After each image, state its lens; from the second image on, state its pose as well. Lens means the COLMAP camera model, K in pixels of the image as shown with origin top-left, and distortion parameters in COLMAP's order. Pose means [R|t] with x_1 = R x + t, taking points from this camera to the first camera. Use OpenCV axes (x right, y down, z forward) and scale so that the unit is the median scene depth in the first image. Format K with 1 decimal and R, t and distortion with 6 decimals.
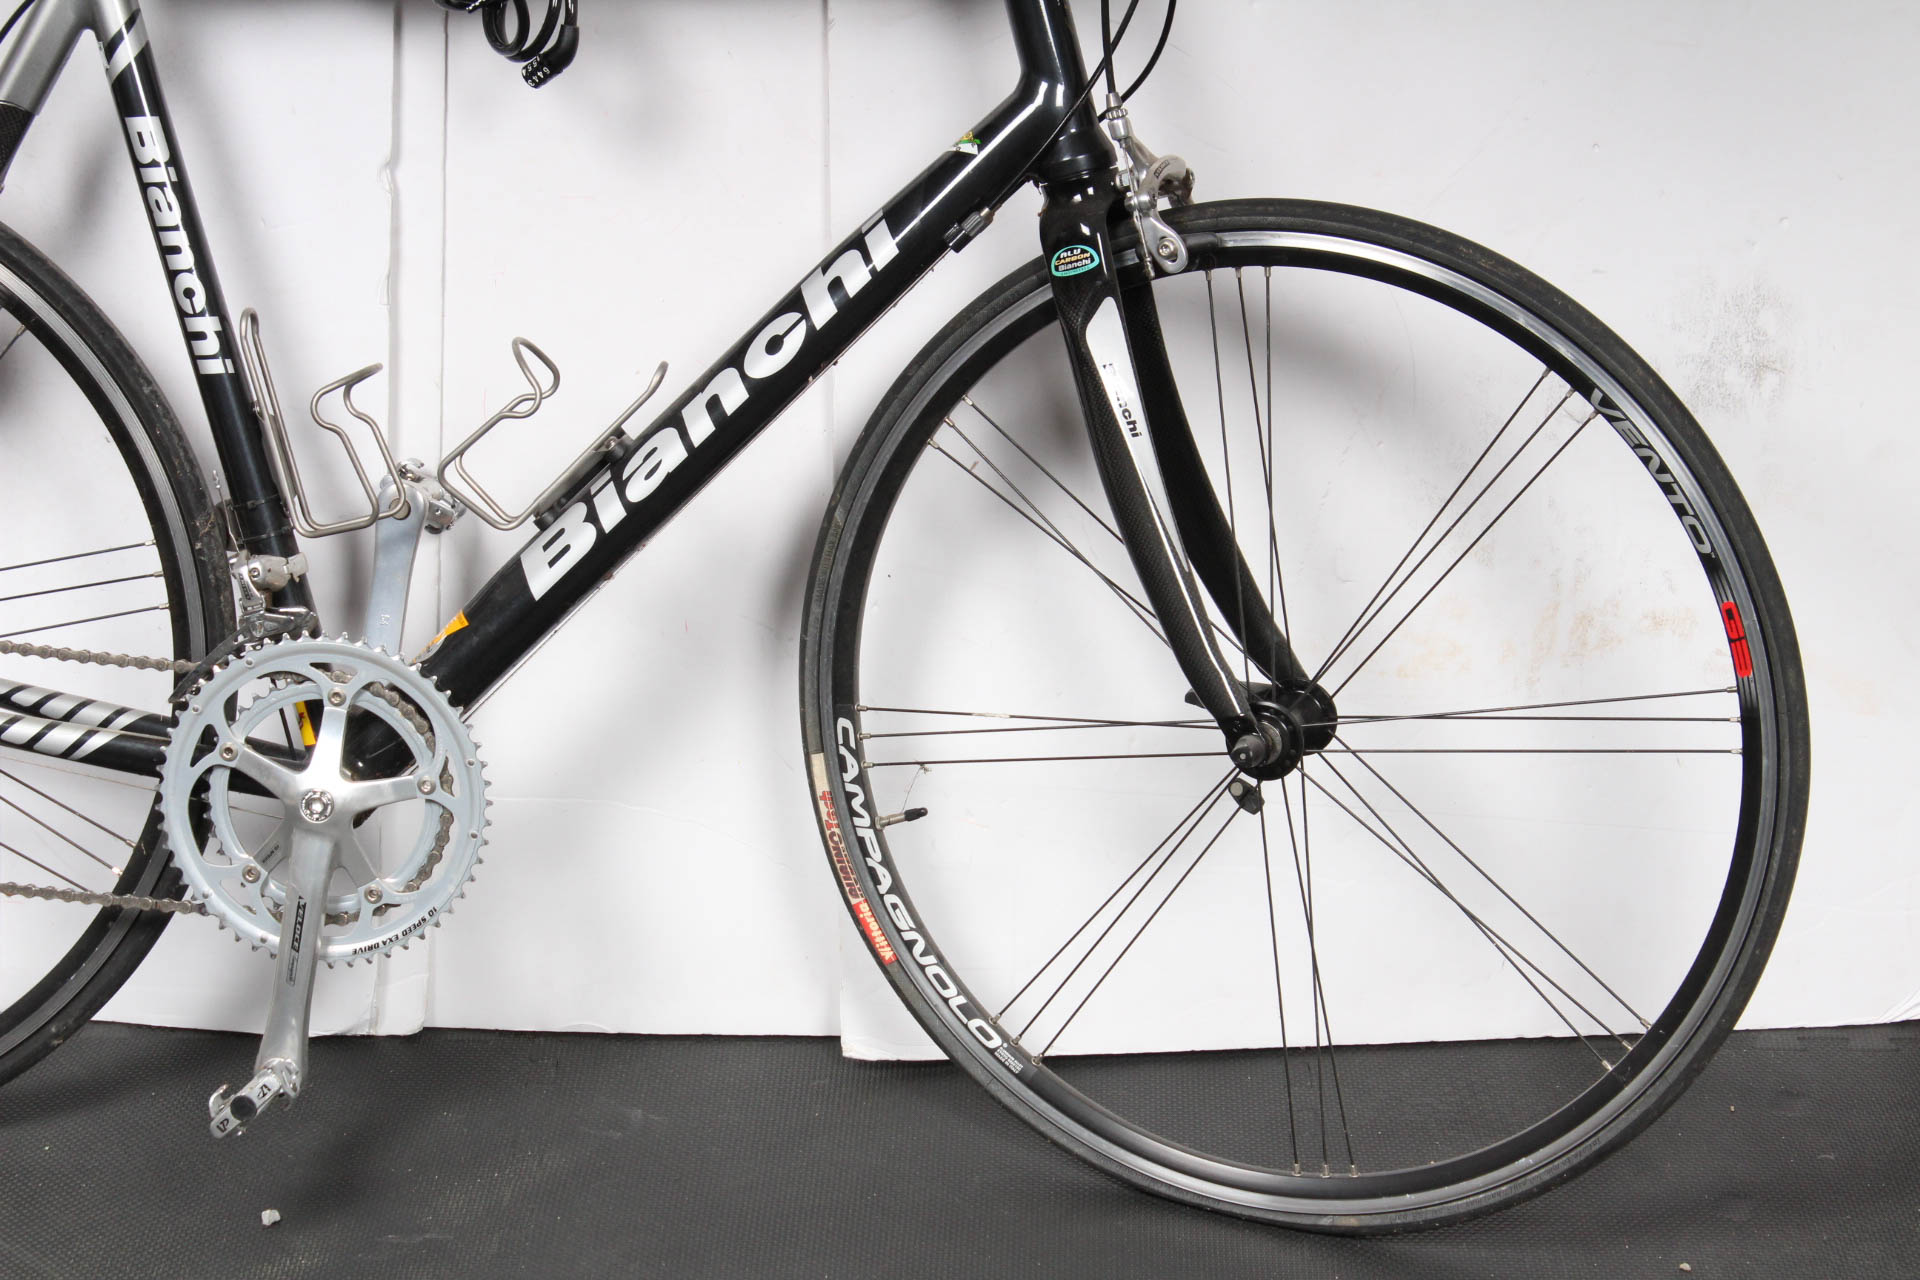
lens RADIAL K [[4476.0, 0, 963.2], [0, 4476.0, 576.1], [0, 0, 1]] dist [0.040349, 0.819668]
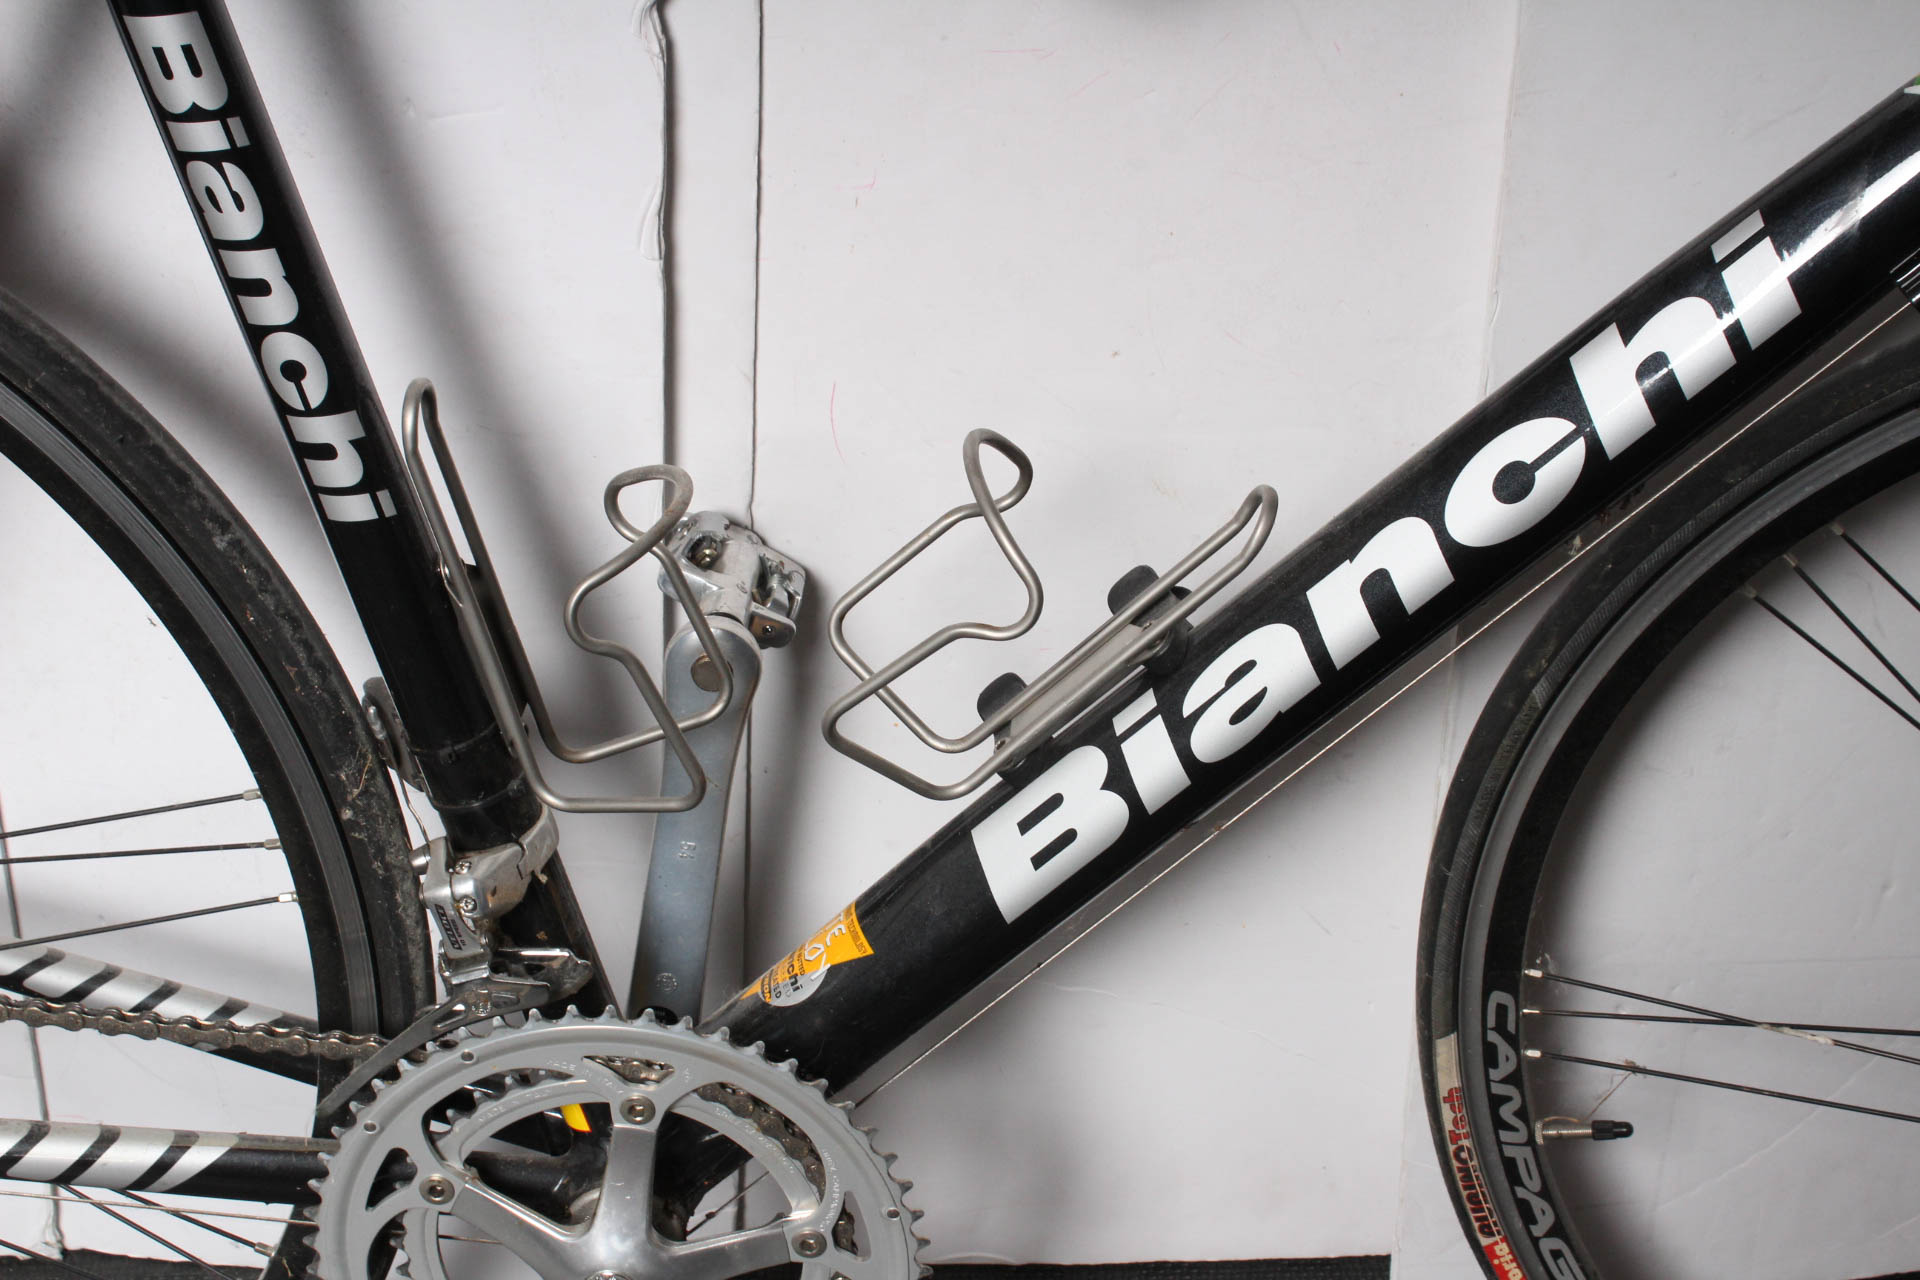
lens RADIAL K [[2969.4, 0, 960.0], [0, 2969.4, 640.0], [0, 0, 1]] dist [-0.003560, 0.007192]
pose [[0.997605, -0.030605, 0.062033, -0.121719], [0.008179, 0.942696, 0.333553, -0.142153], [-0.068686, -0.332246, 0.940688, 0.685369]]
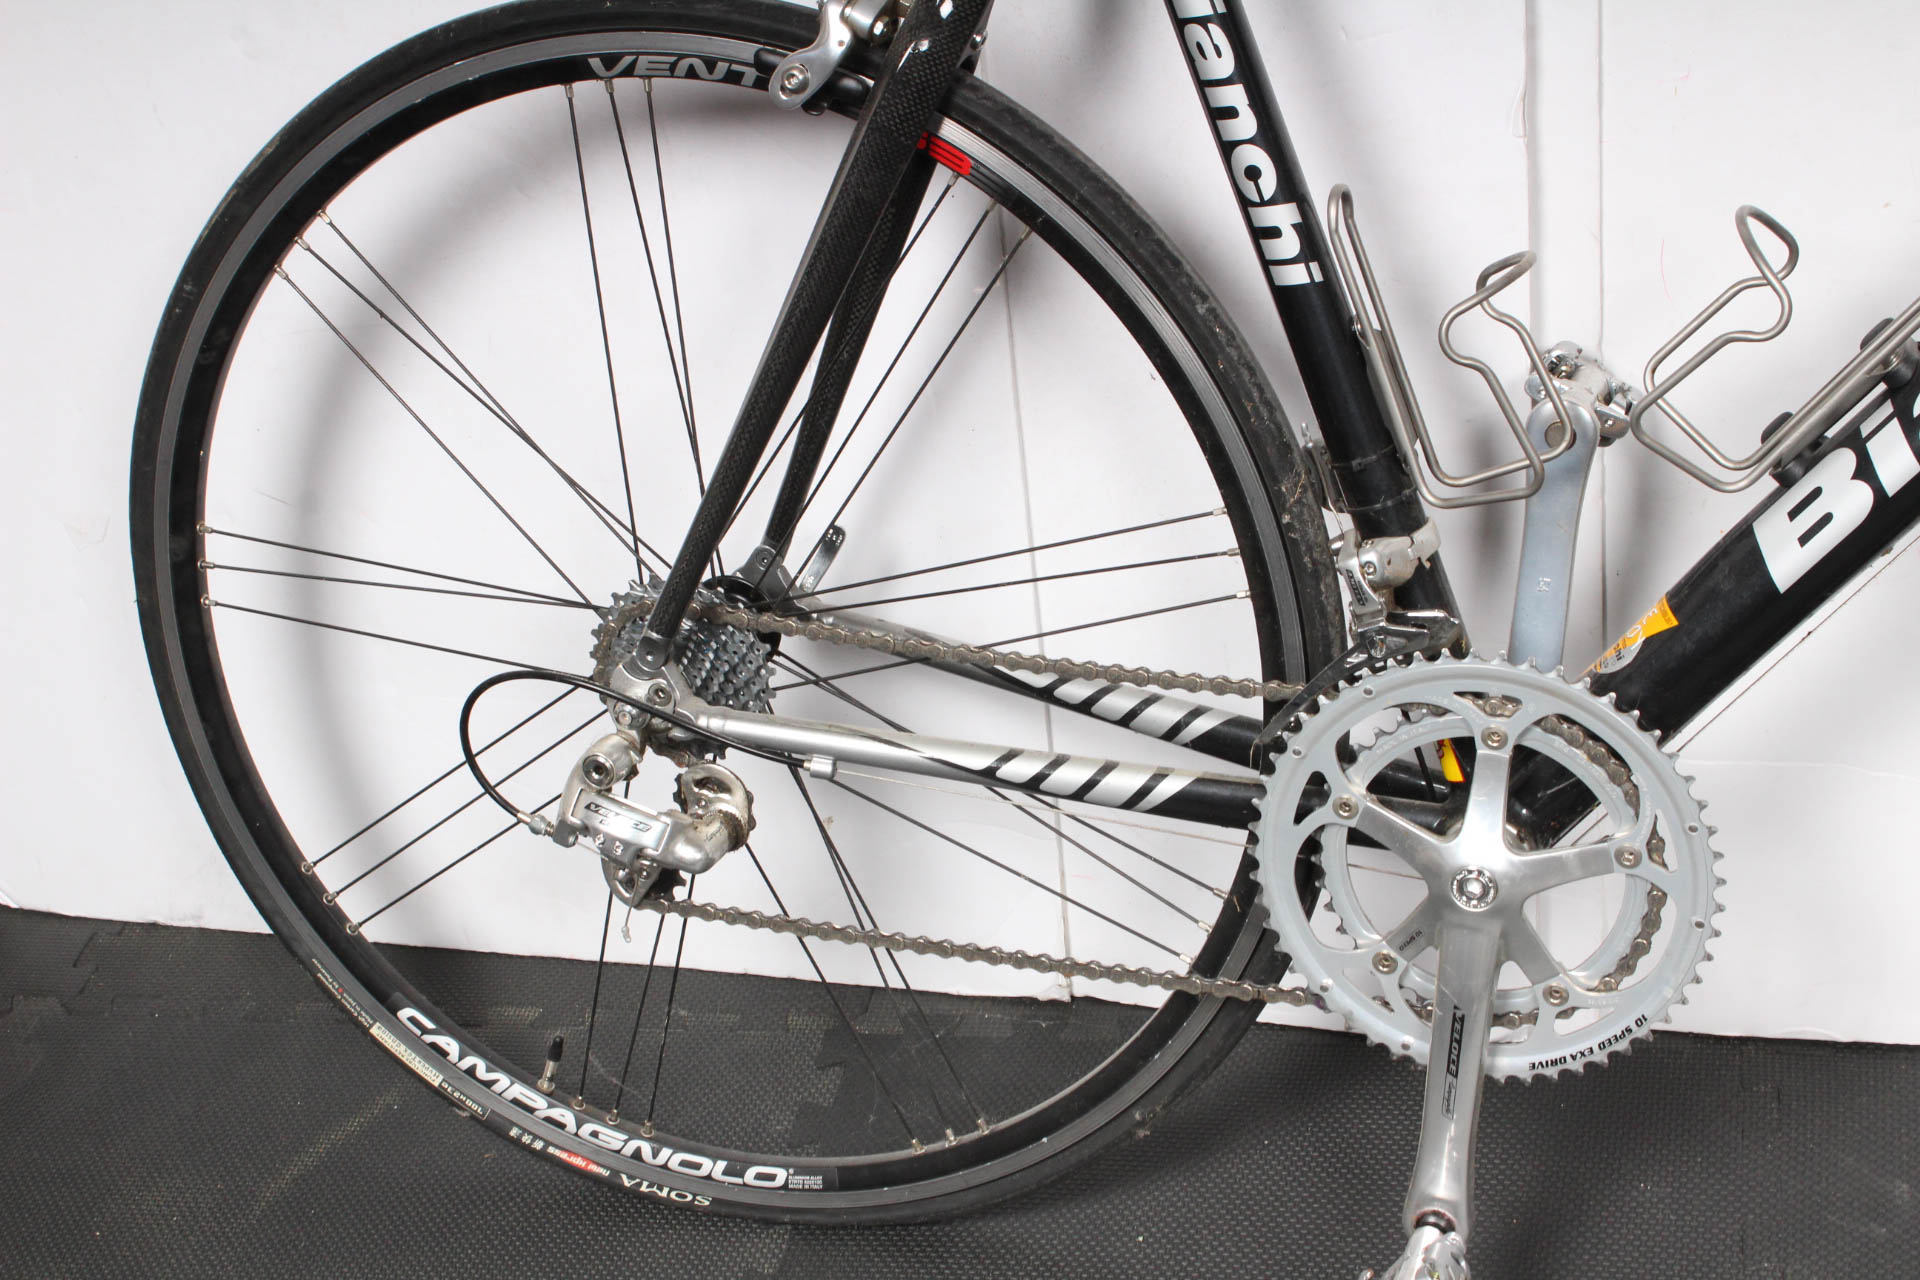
lens RADIAL K [[2995.2, 0, 960.0], [0, 2995.2, 640.0], [0, 0, 1]] dist [-0.045671, 0.068395]
pose [[0.964109, -0.025852, -0.264246, -0.096044], [0.081229, 0.976247, 0.200858, -0.089287], [0.252777, -0.215113, 0.943308, 0.537902]]
